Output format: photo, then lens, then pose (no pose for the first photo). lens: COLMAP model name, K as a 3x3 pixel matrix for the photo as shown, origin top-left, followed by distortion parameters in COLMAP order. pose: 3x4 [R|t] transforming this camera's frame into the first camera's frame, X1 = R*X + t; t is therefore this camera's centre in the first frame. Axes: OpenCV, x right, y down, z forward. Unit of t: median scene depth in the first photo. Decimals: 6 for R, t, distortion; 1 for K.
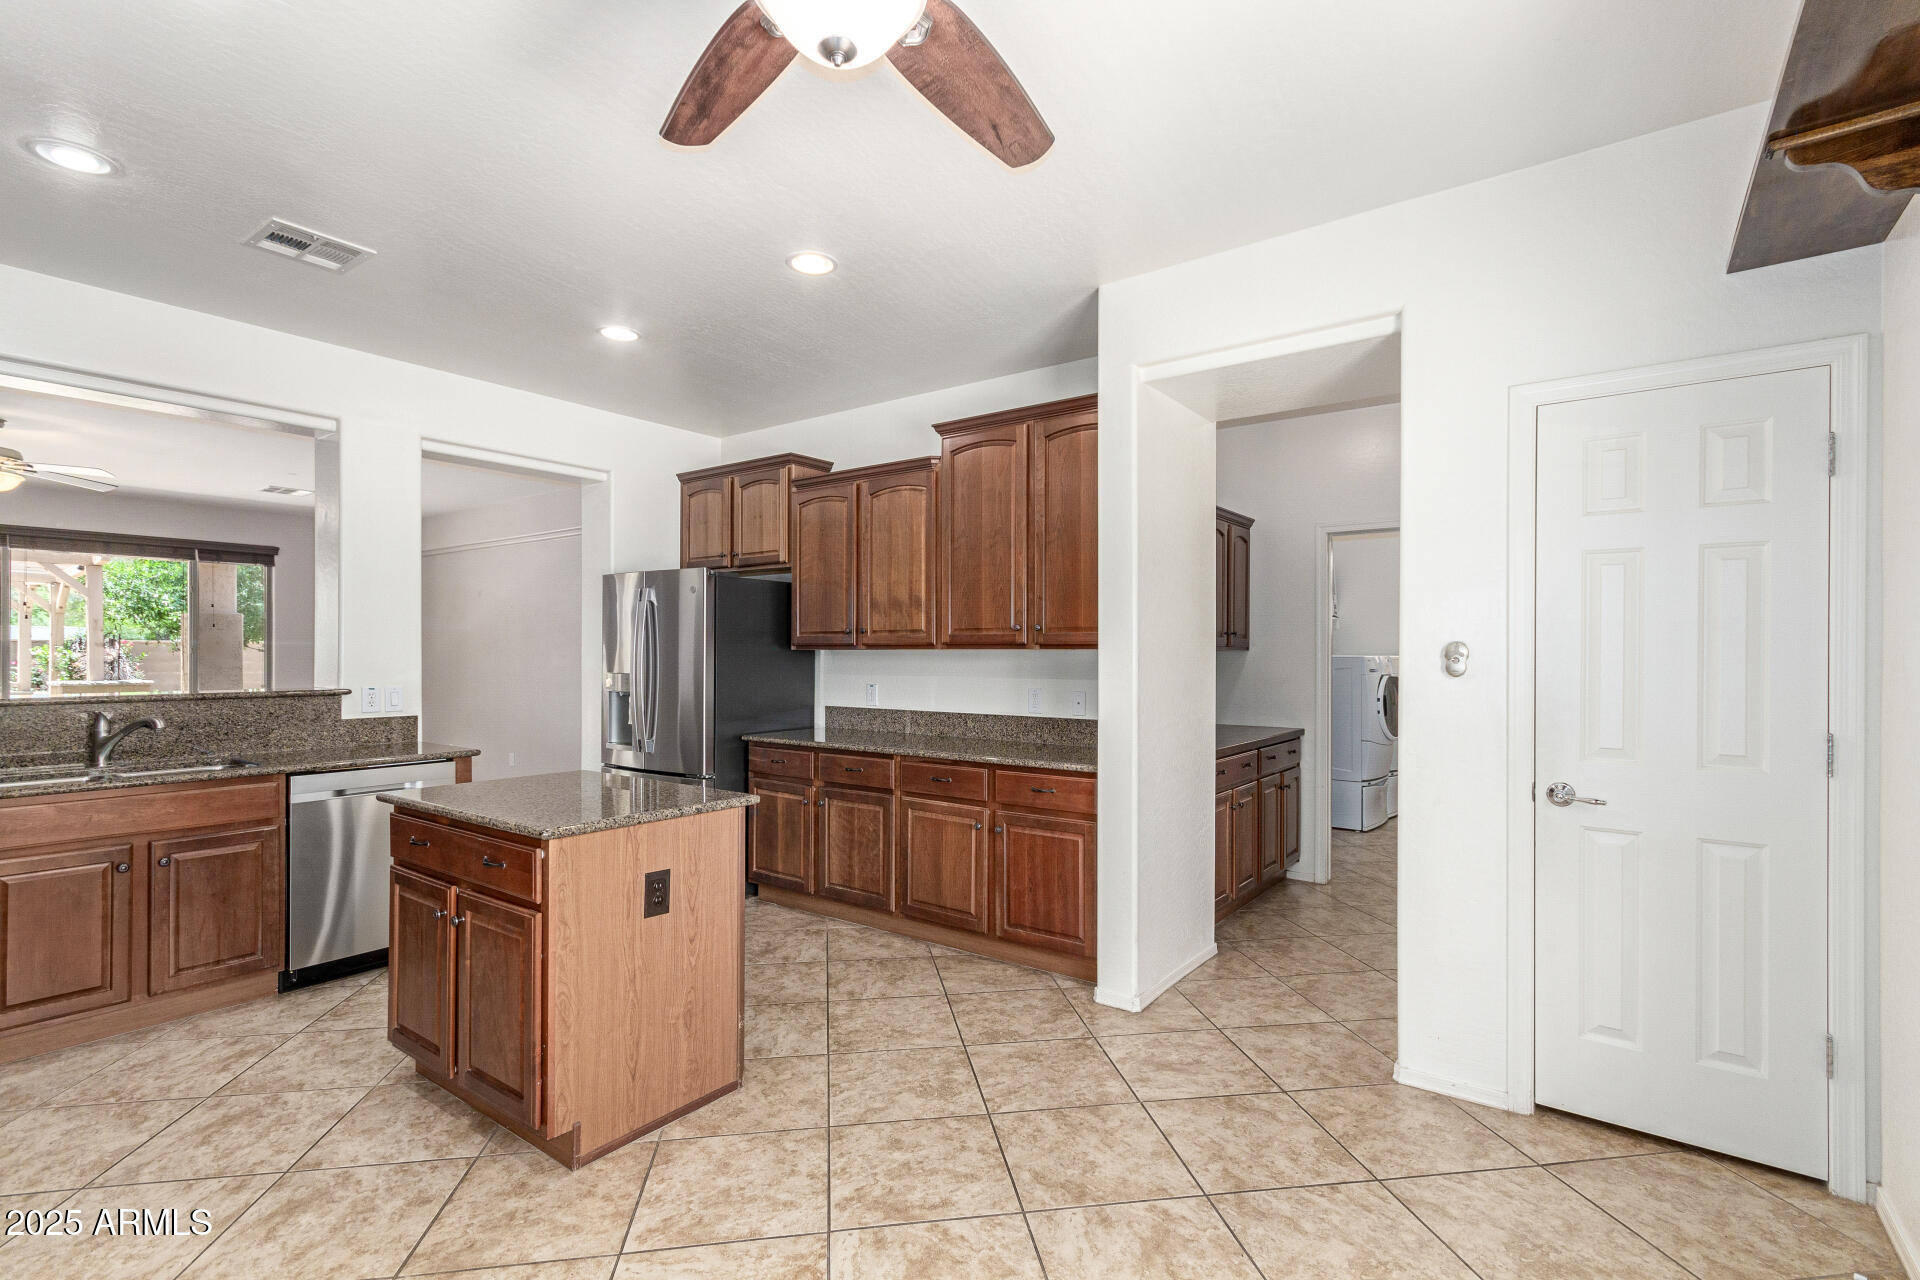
lens RADIAL K [[886.5, 0, 958.9], [0, 886.5, 647.1], [0, 0, 1]] dist [0.000257, 0.000789]
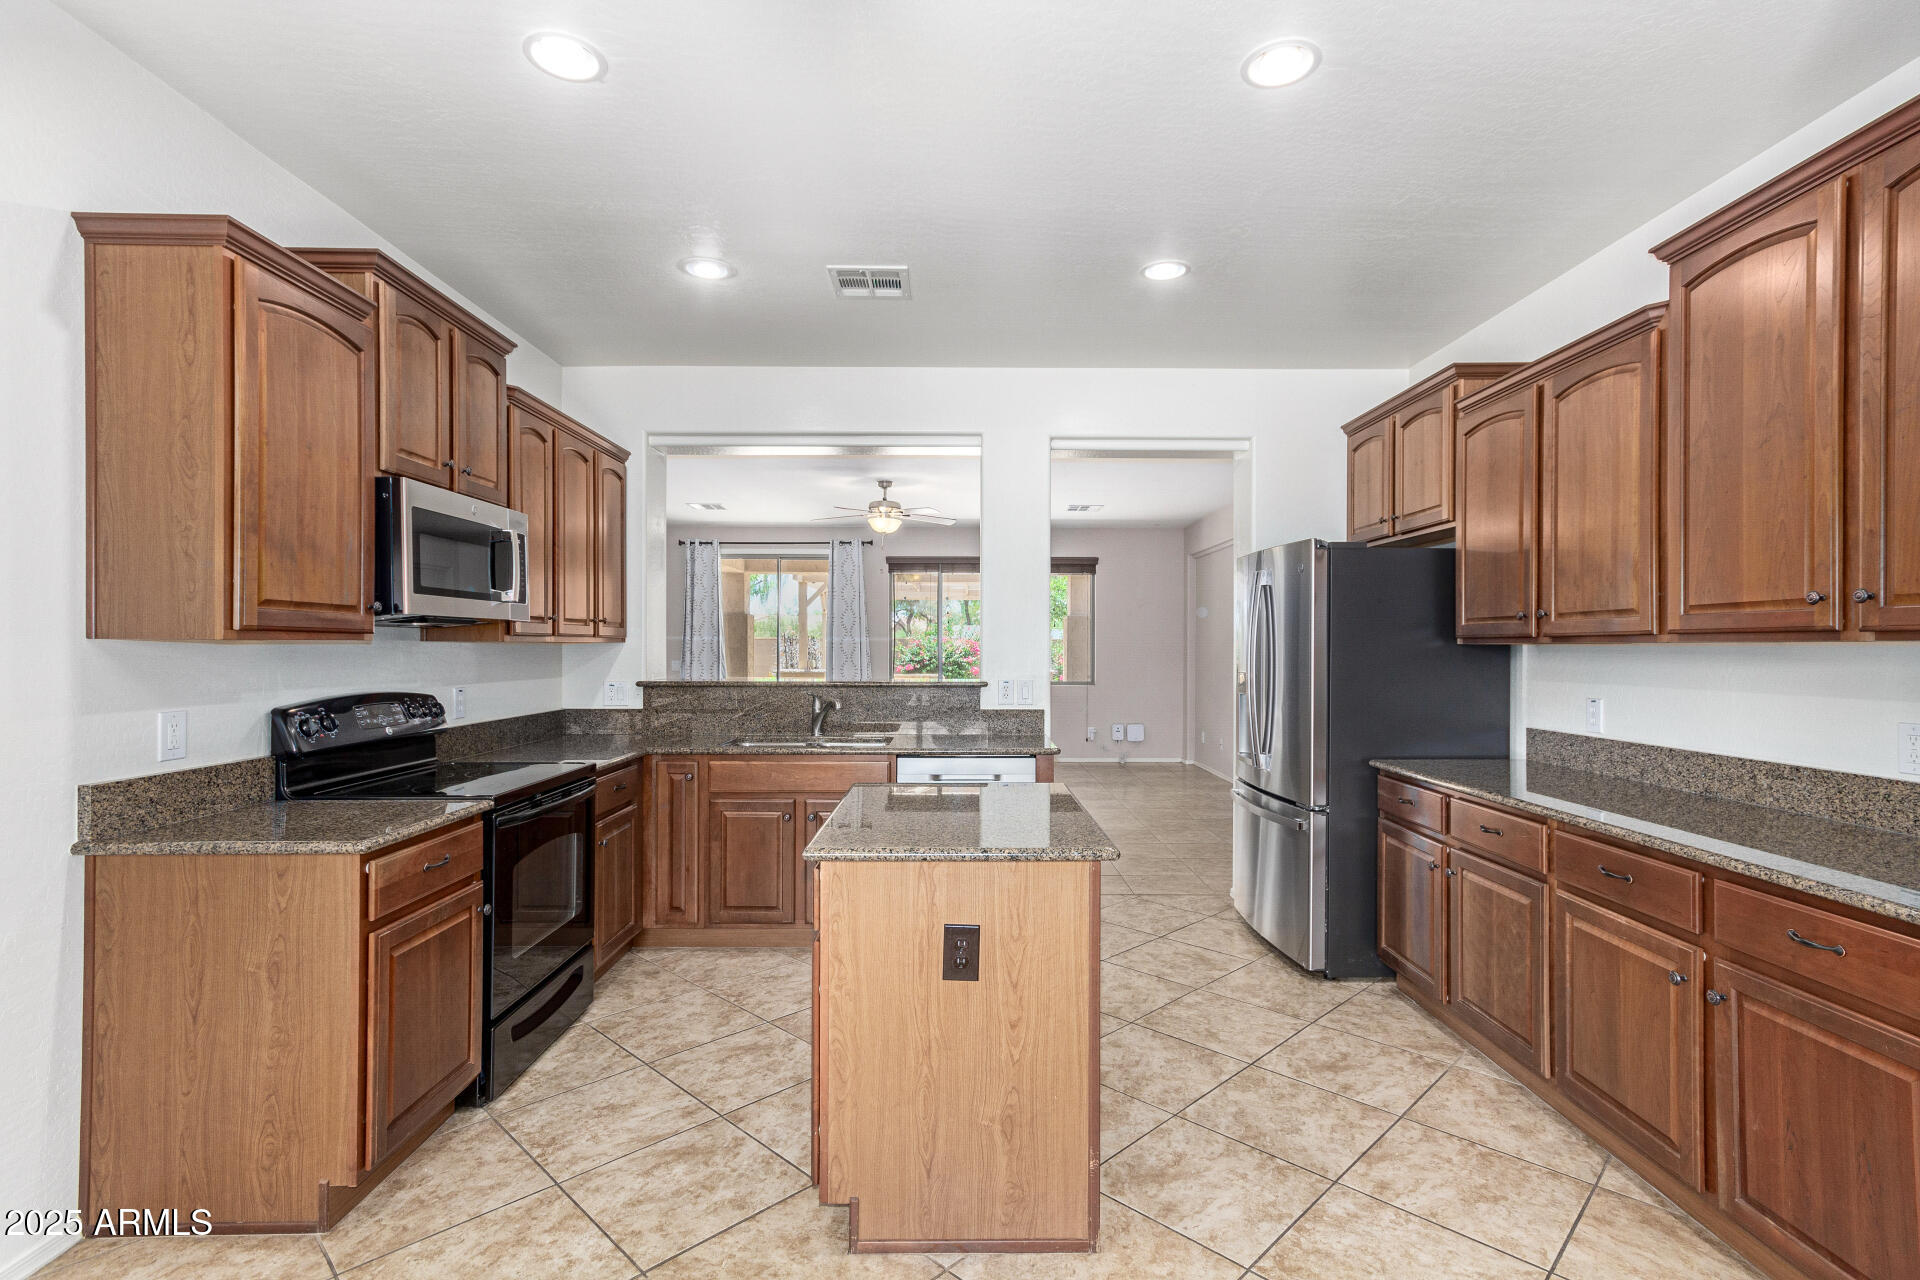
lens RADIAL K [[912.9, 0, 960.0], [0, 912.9, 640.0], [0, 0, 1]] dist [-0.000185, 0.007658]
pose [[0.598044, -0.006886, -0.801434, 0.202131], [0.004531, 0.999976, -0.005211, 0.002300], [0.801451, -0.000515, 0.598061, 0.330762]]
